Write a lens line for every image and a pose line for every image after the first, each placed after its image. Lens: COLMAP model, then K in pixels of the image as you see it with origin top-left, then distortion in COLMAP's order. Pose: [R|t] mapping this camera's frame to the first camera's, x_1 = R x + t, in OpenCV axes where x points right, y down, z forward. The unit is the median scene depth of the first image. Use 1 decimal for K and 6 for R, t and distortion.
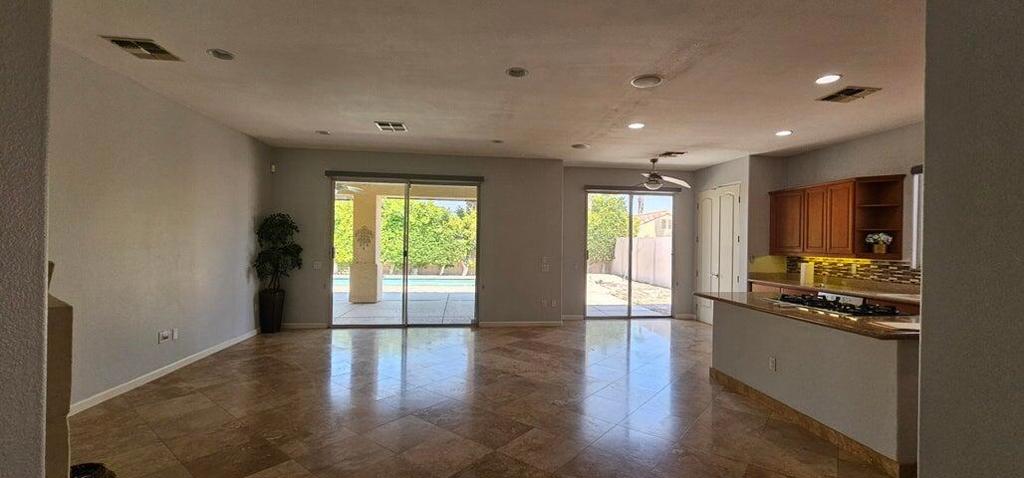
lens RADIAL K [[419.7, 0, 517.0], [0, 419.7, 234.9], [0, 0, 1]] dist [-0.001155, 0.000284]
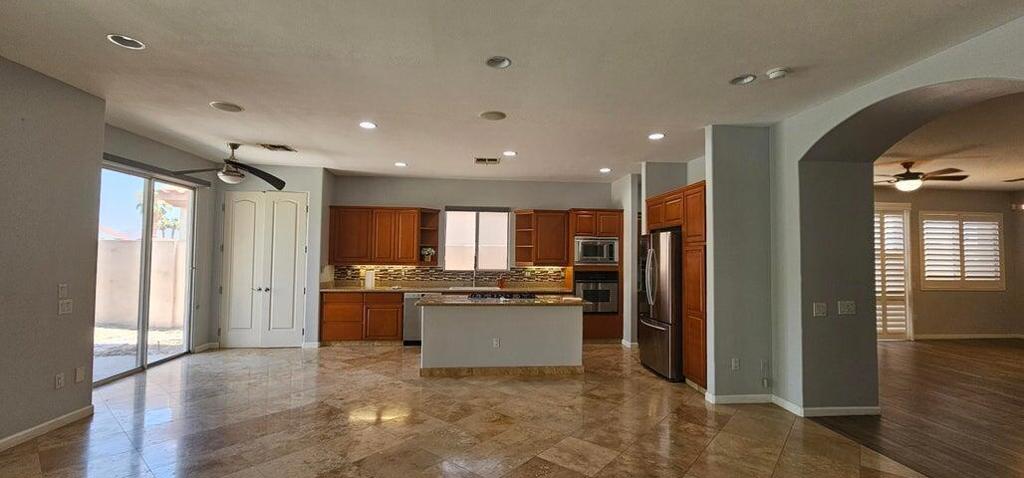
lens RADIAL K [[419.7, 0, 516.9], [0, 419.7, 240.5], [0, 0, 1]] dist [-0.001155, 0.000284]
pose [[0.024013, 0.022390, 0.999461, -0.455789], [-0.029677, 0.999325, -0.021674, -0.005191], [-0.999271, -0.029141, 0.024661, 0.508380]]
